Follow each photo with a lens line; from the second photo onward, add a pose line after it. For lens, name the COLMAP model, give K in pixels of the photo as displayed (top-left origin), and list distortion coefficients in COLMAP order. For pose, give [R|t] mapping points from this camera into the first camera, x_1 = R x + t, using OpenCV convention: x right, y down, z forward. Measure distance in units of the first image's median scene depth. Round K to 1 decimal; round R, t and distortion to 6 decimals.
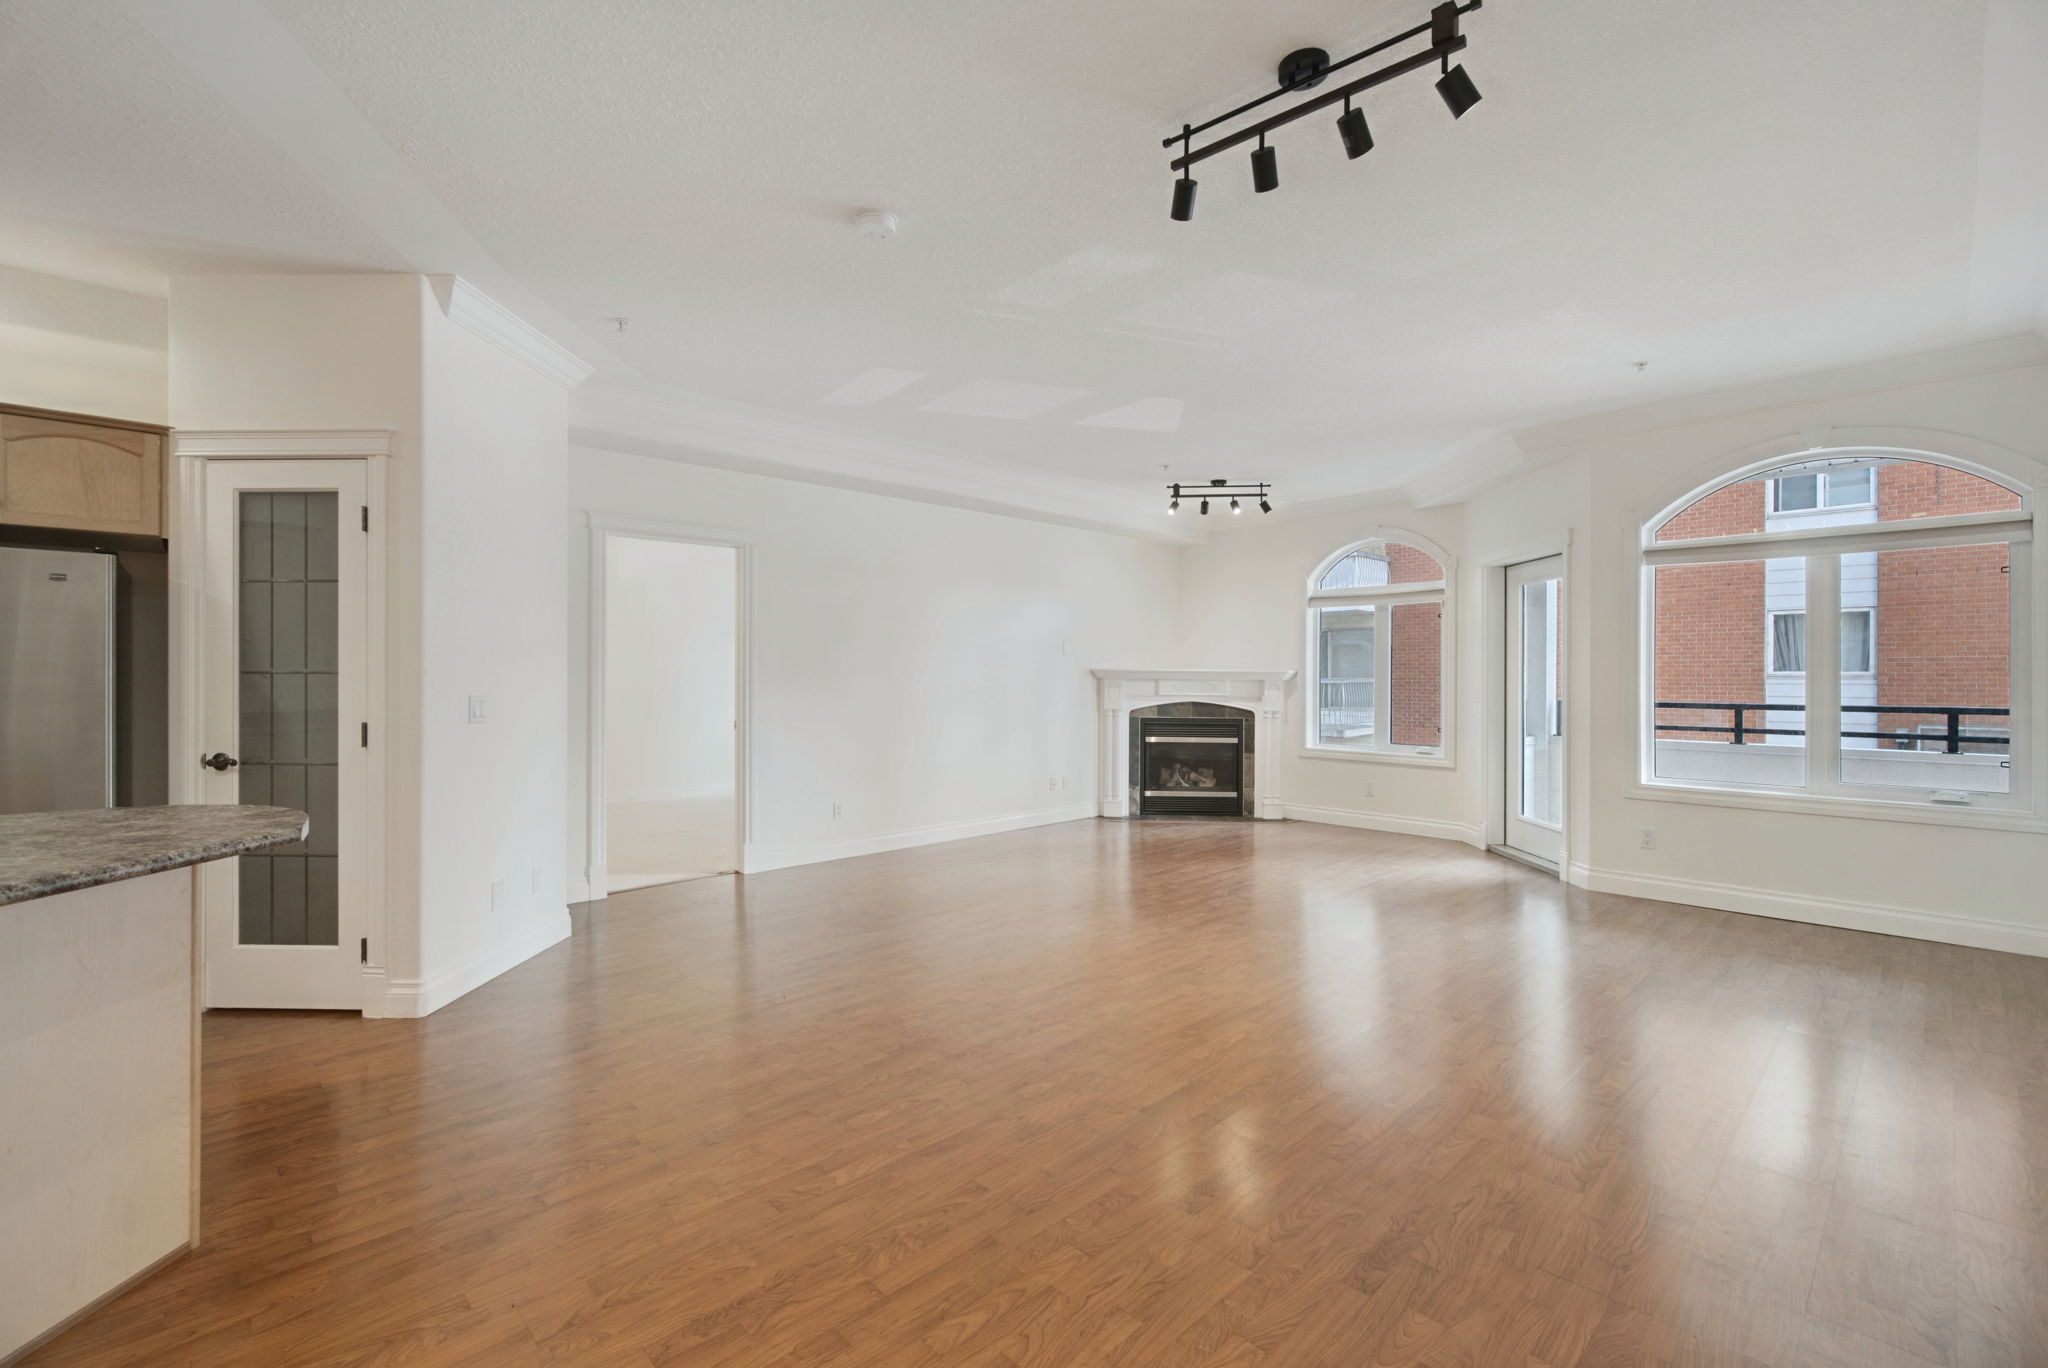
lens RADIAL K [[881.1, 0, 1018.1], [0, 881.1, 677.7], [0, 0, 1]] dist [-0.002579, -0.000136]
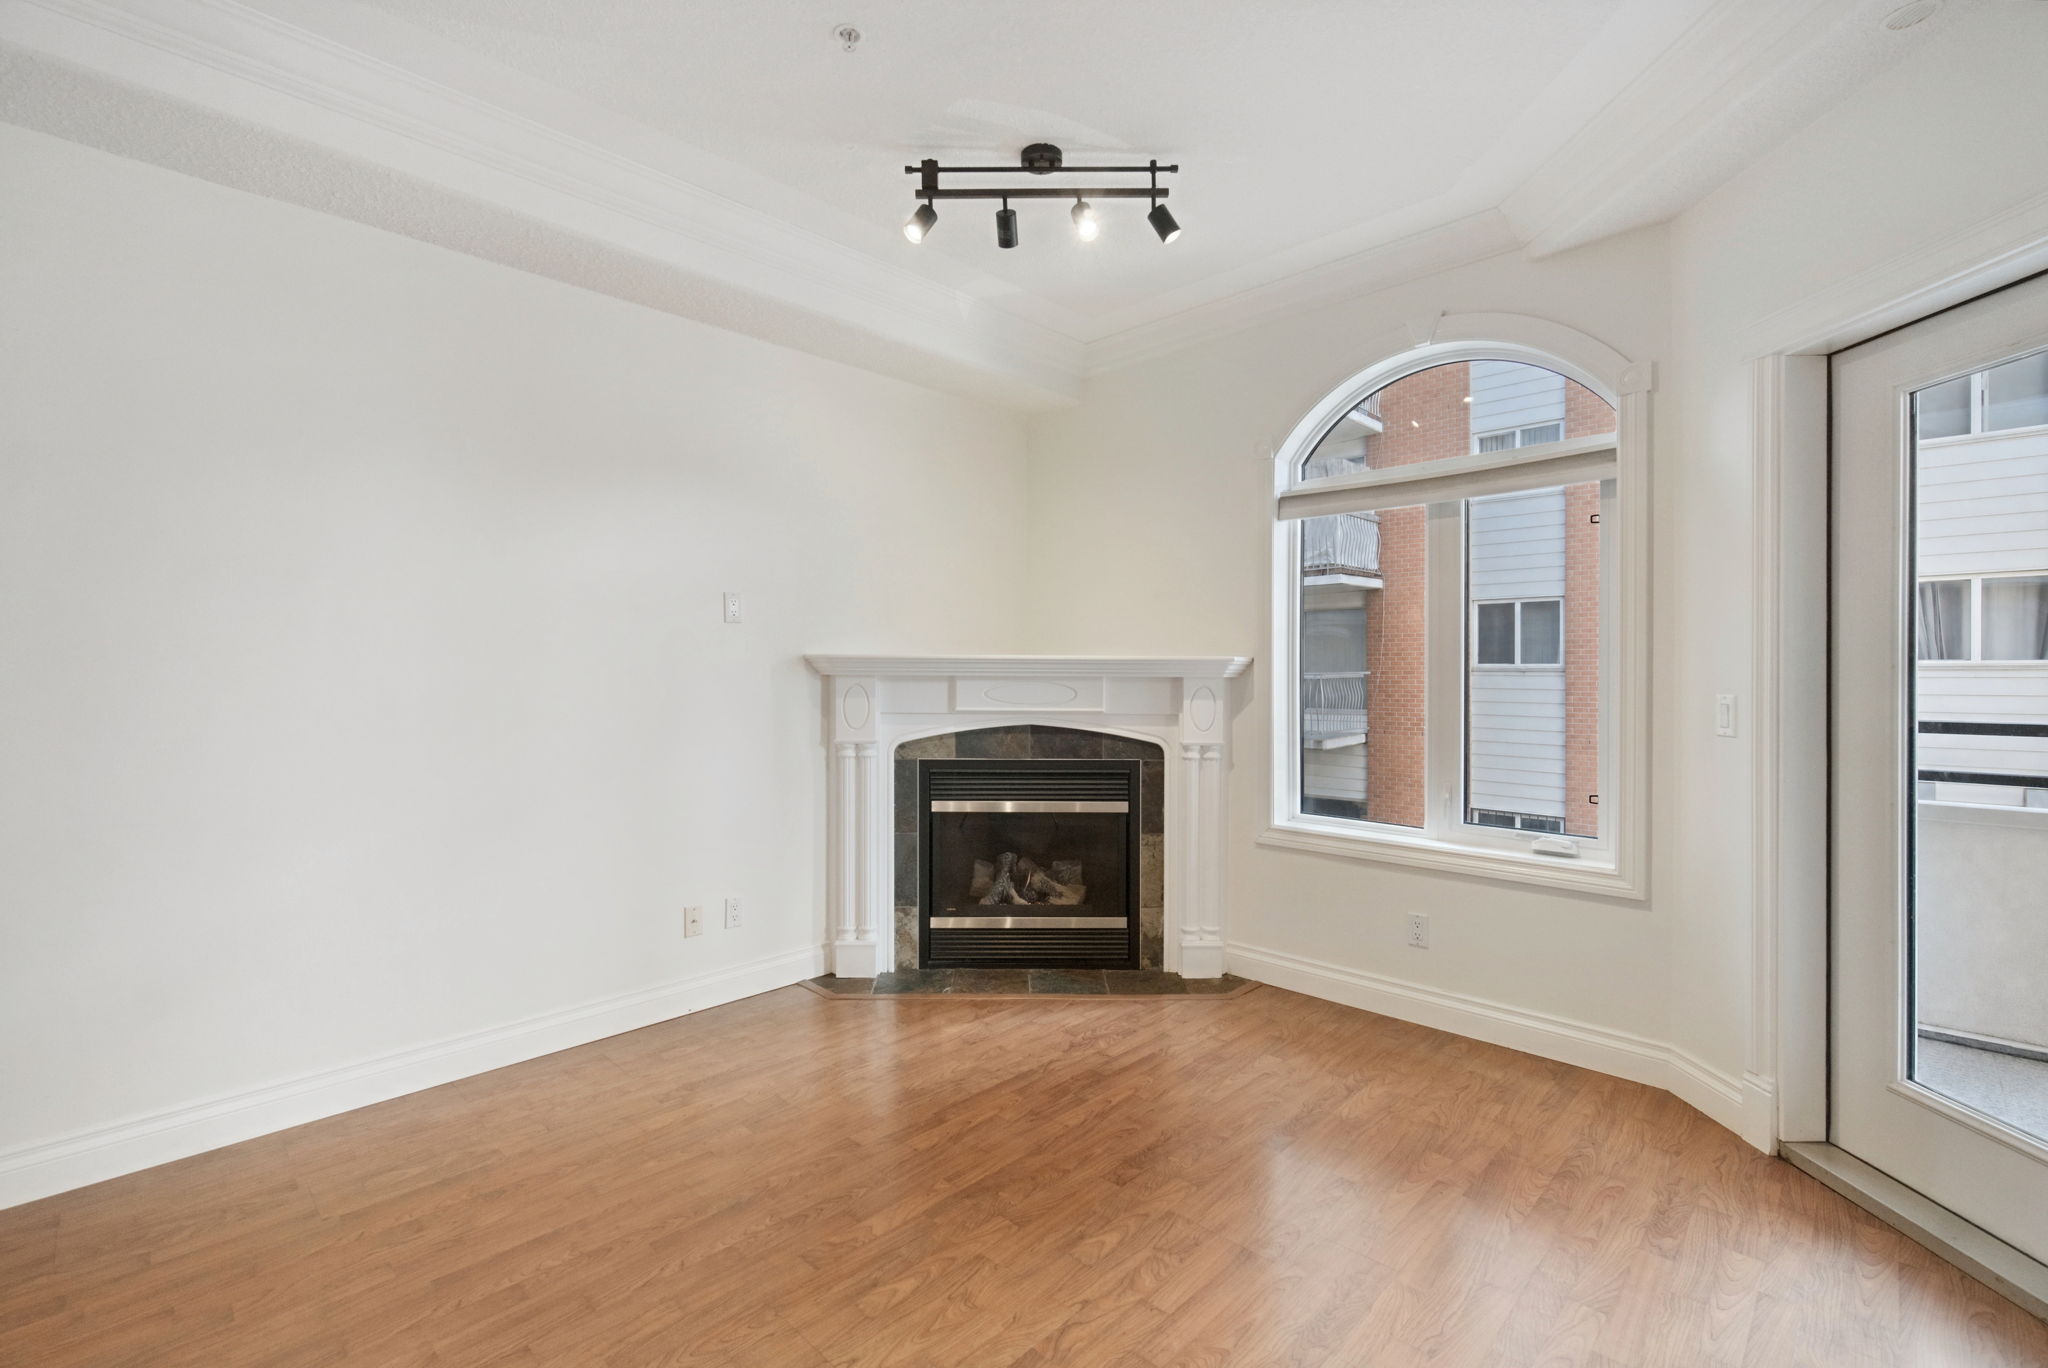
lens RADIAL K [[907.6, 0, 1015.8], [0, 907.6, 675.6], [0, 0, 1]] dist [-0.000706, -0.000097]
pose [[0.999281, -0.004177, 0.037678, 0.173191], [0.004037, 0.999985, 0.003787, -0.000593], [-0.037693, -0.003632, 0.999283, 0.525376]]
